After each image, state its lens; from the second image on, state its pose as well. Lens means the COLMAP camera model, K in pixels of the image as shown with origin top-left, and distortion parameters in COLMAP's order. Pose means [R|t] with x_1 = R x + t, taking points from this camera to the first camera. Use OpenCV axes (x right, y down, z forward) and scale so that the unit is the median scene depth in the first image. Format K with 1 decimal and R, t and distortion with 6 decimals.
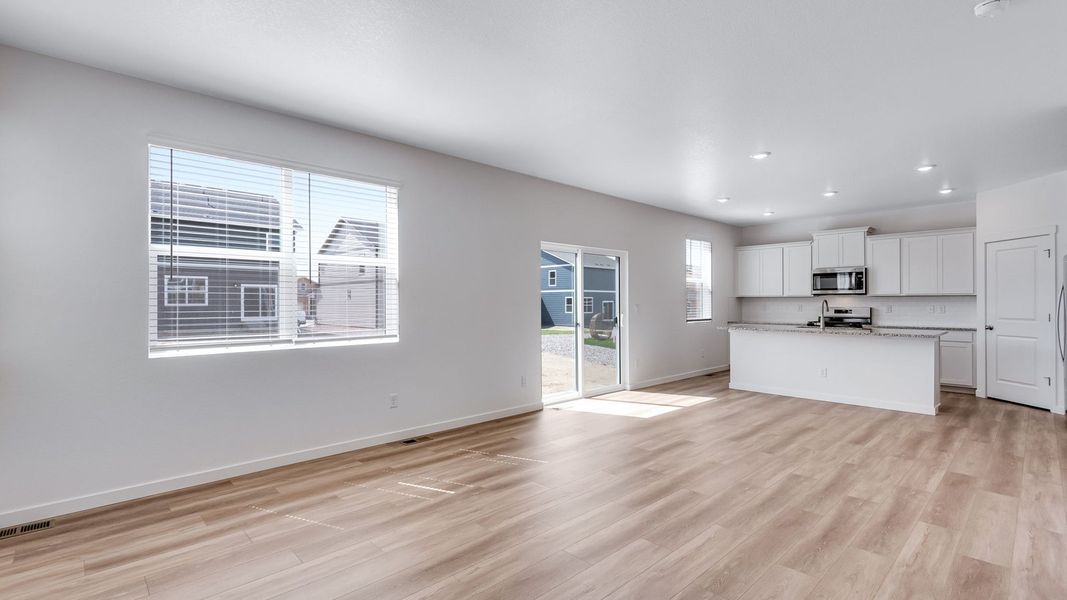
lens RADIAL K [[491.4, 0, 525.2], [0, 491.4, 301.0], [0, 0, 1]] dist [-0.001448, 0.000986]
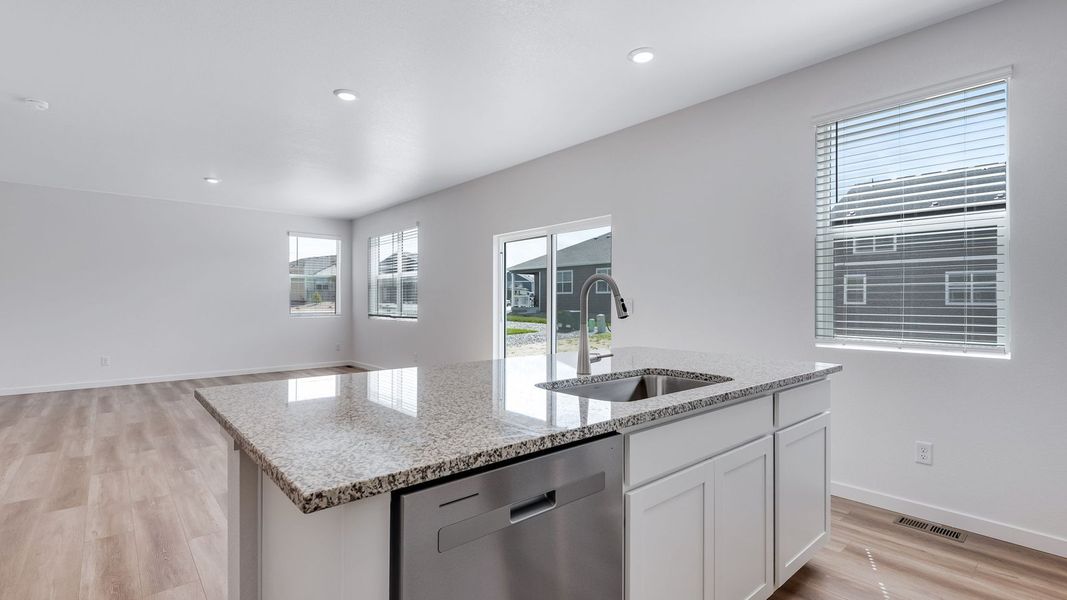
lens RADIAL K [[484.7, 0, 510.9], [0, 484.7, 295.2], [0, 0, 1]] dist [0.022442, -0.005655]
pose [[-0.068330, -0.013835, -0.997567, 0.902225], [-0.000021, 0.999904, -0.013866, 0.011582], [0.997663, -0.000927, -0.068324, 0.974072]]
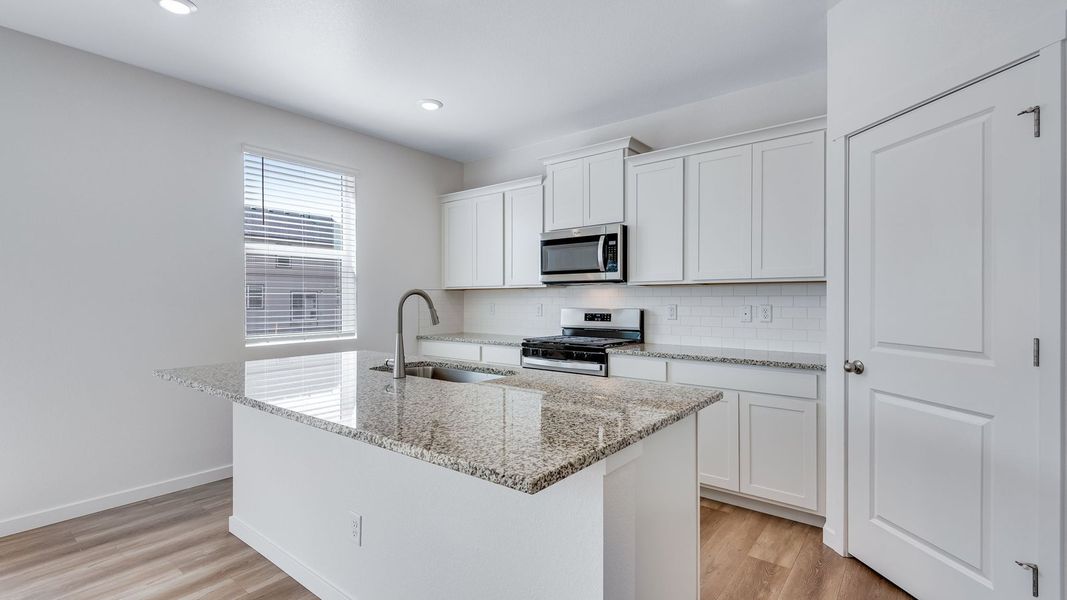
lens RADIAL K [[484.7, 0, 525.1], [0, 484.7, 300.5], [0, 0, 1]] dist [0.022442, -0.005655]
pose [[0.991875, -0.004032, 0.127149, 0.642423], [0.003235, 0.999974, 0.006474, 0.001516], [-0.127172, -0.006010, 0.991863, 0.655617]]
